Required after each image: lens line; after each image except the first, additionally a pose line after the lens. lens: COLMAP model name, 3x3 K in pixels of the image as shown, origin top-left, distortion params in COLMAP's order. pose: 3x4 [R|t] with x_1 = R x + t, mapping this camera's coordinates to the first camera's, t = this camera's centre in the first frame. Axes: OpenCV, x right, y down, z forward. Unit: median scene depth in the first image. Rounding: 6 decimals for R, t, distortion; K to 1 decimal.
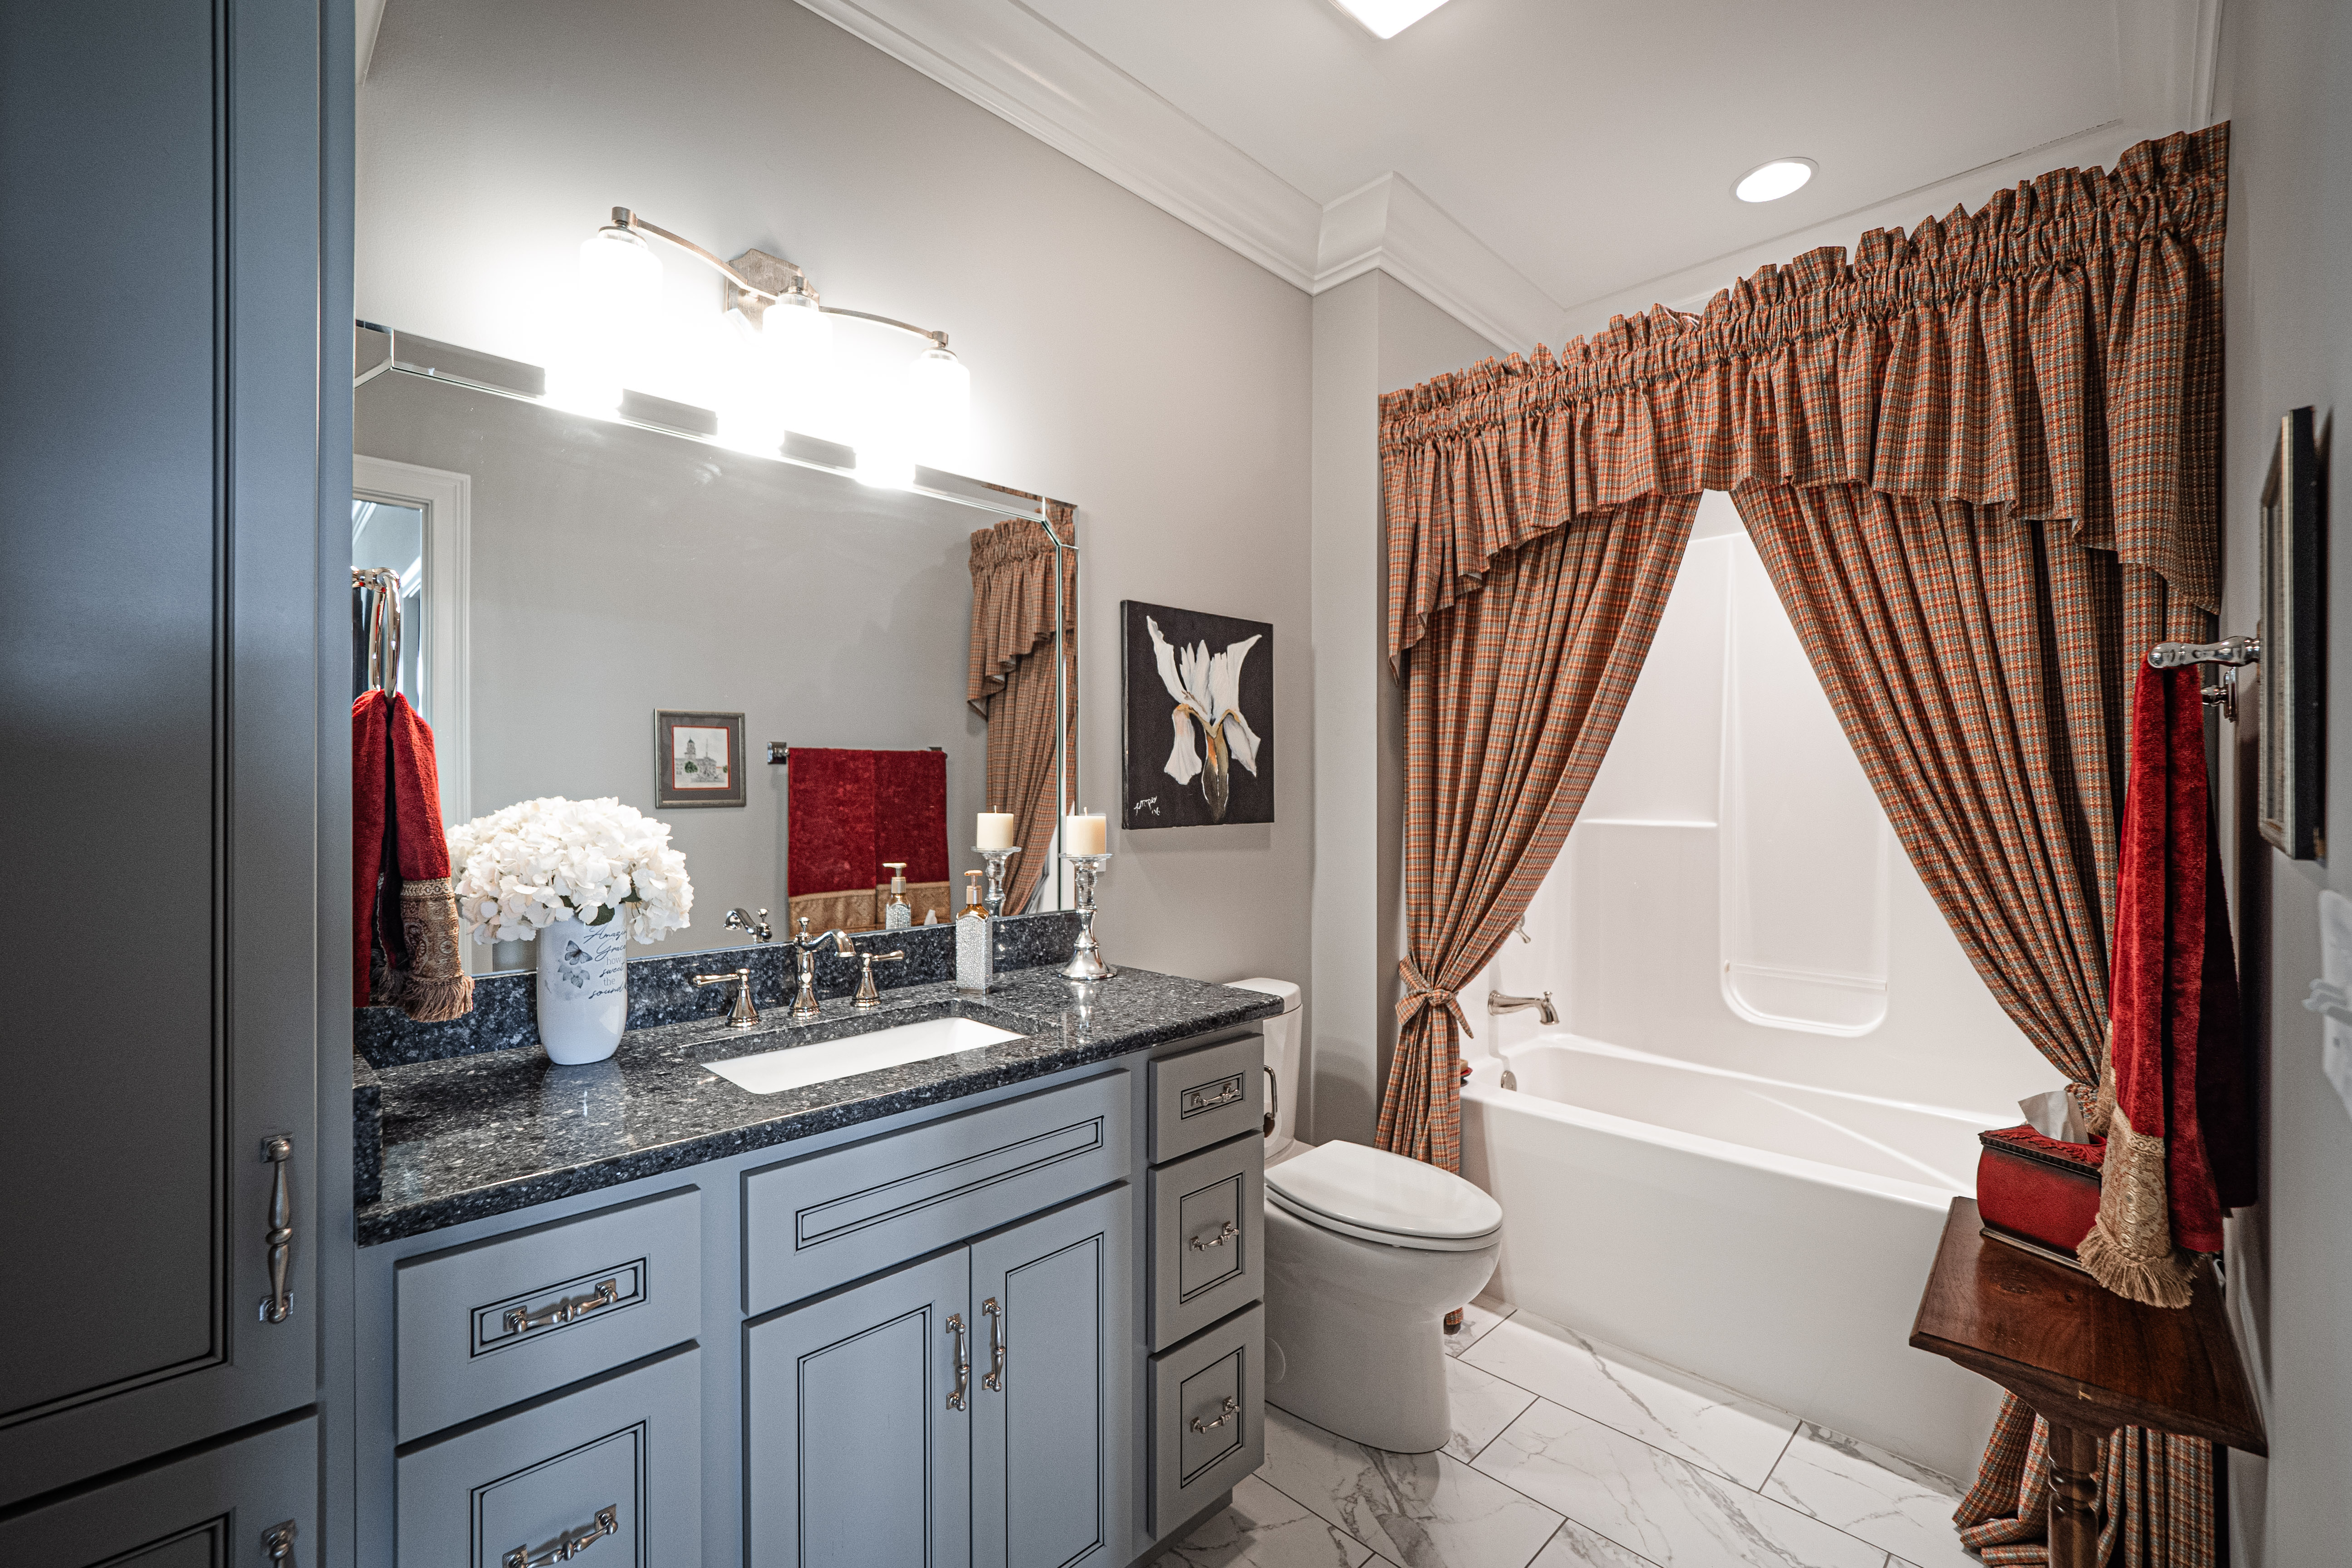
lens RADIAL K [[1000.1, 0, 1177.0], [0, 1000.1, 795.3], [0, 0, 1]] dist [0.009938, -0.004007]
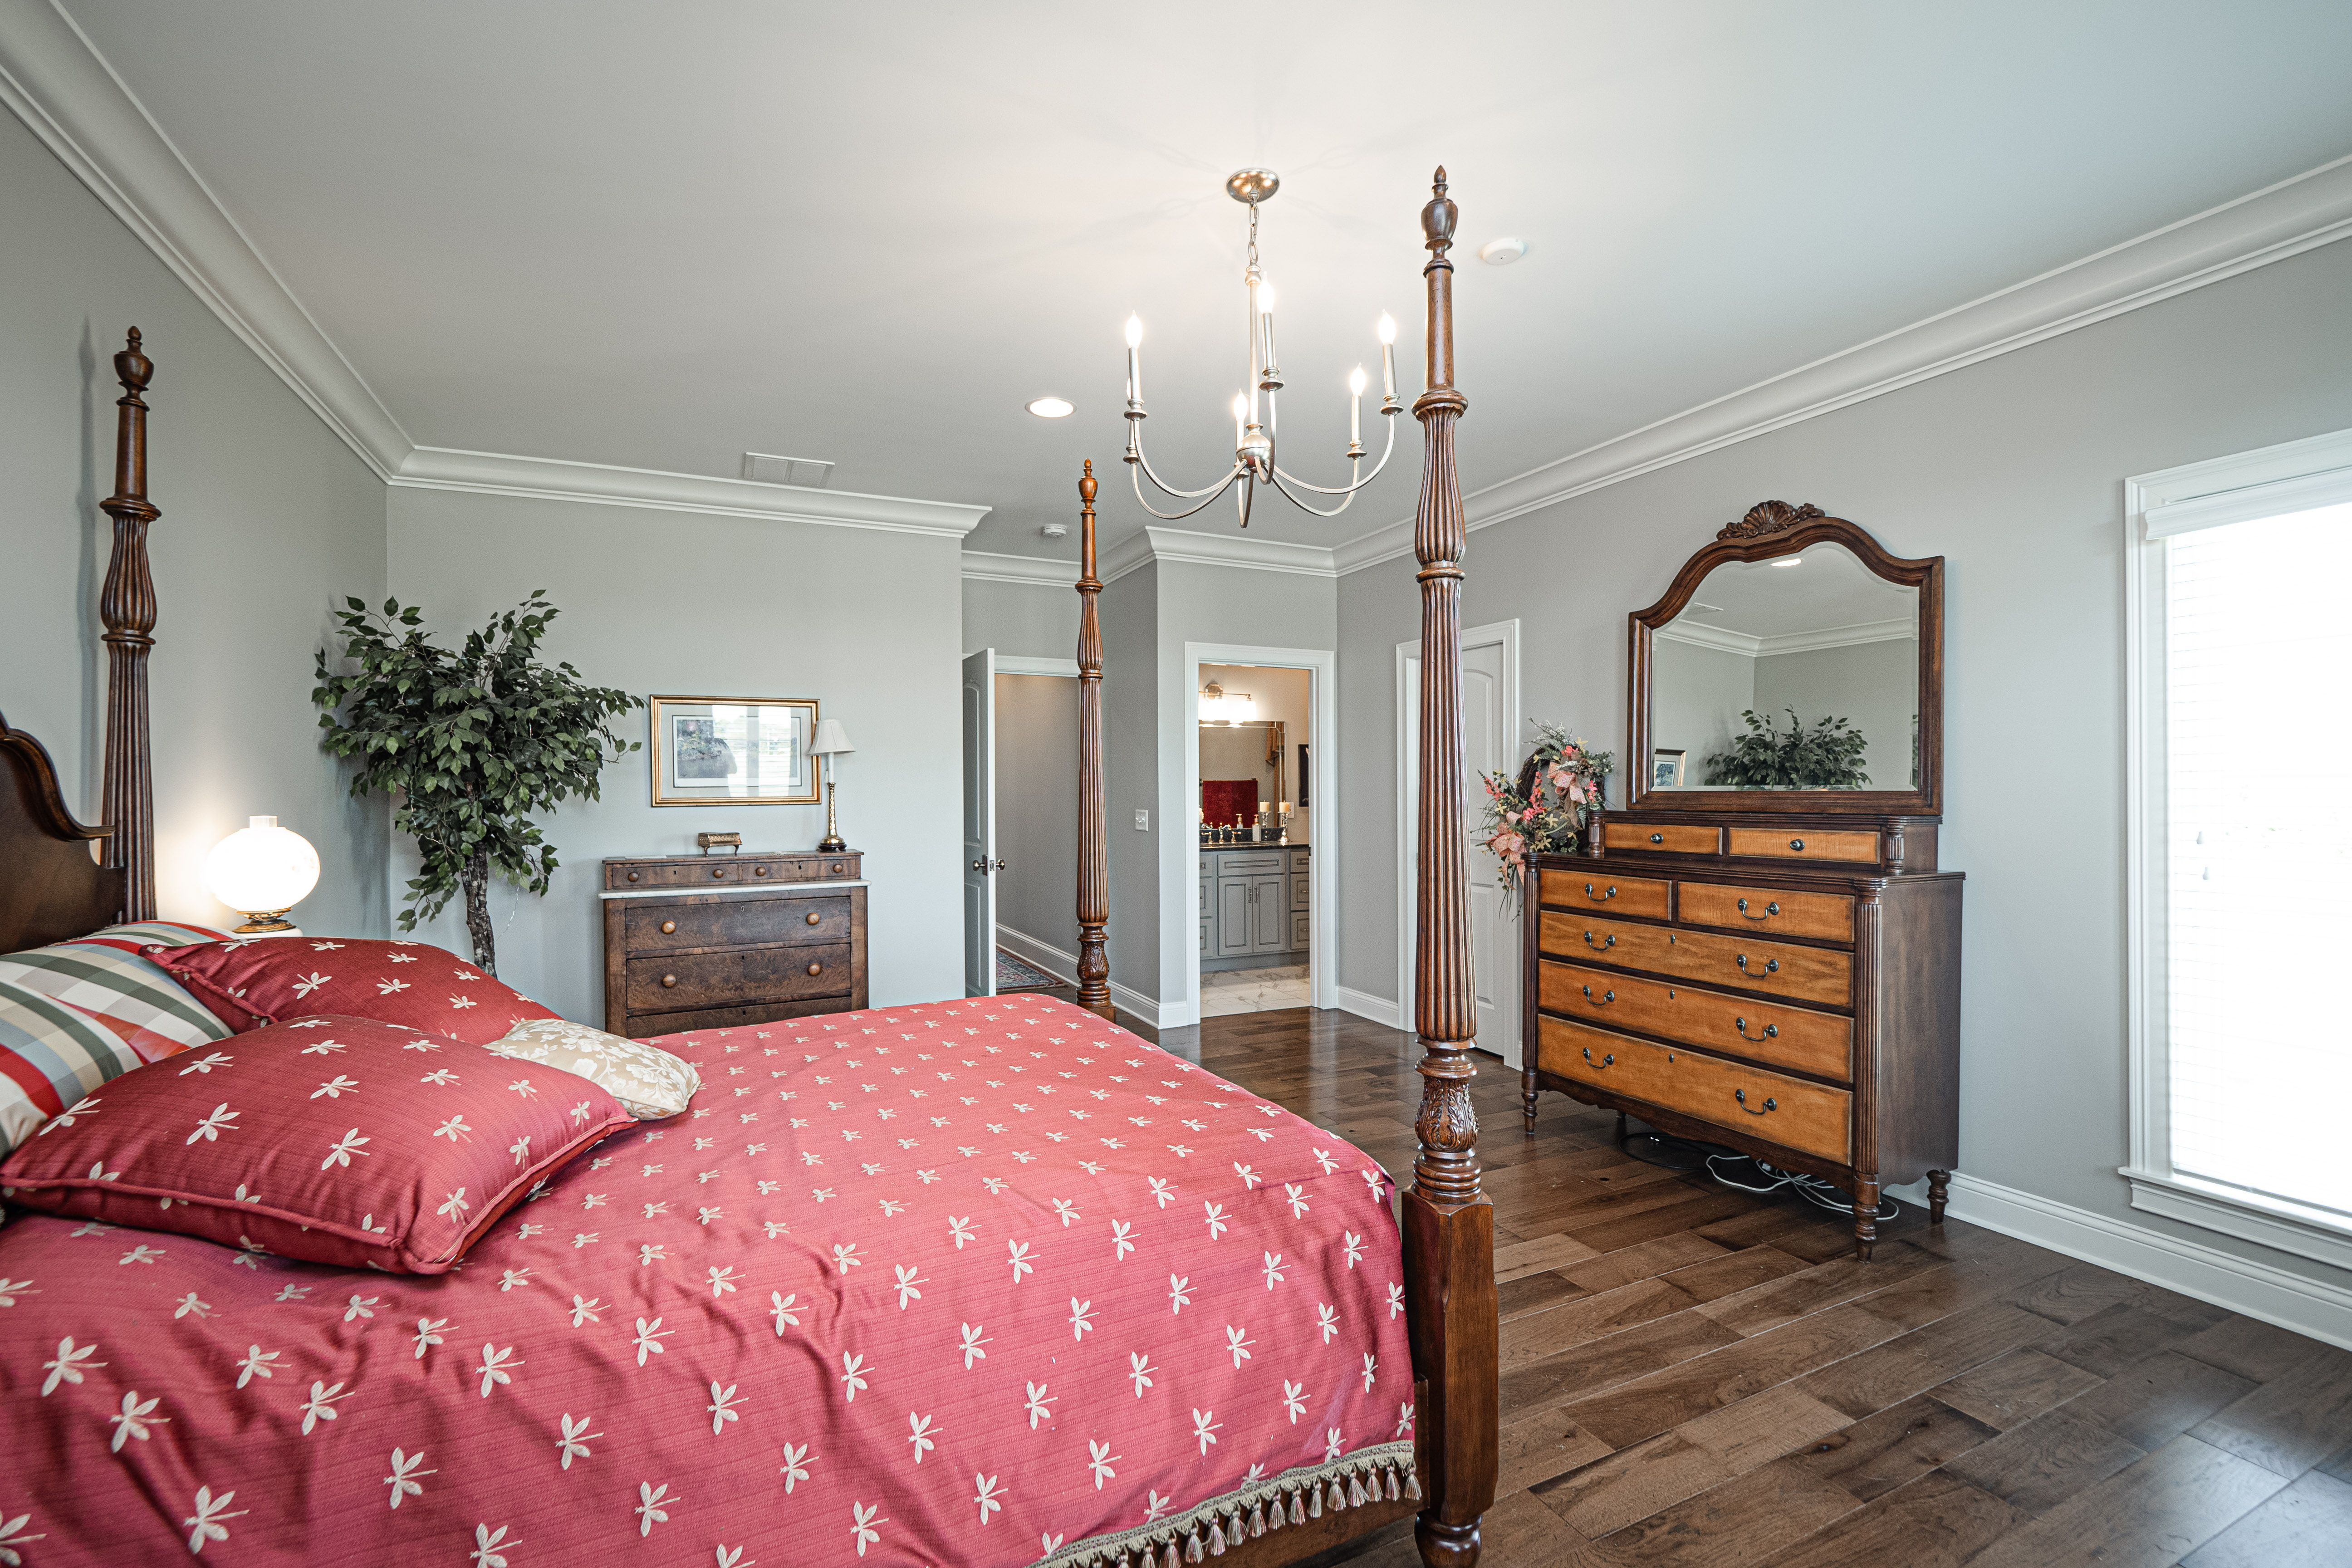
lens RADIAL K [[1000.1, 0, 1181.1], [0, 1000.1, 785.6], [0, 0, 1]] dist [0.009938, -0.004007]
pose [[0.943703, -0.000997, -0.330792, 0.753540], [0.001883, 0.999995, 0.002359, -0.052057], [0.330788, -0.002849, 0.943701, -2.614371]]
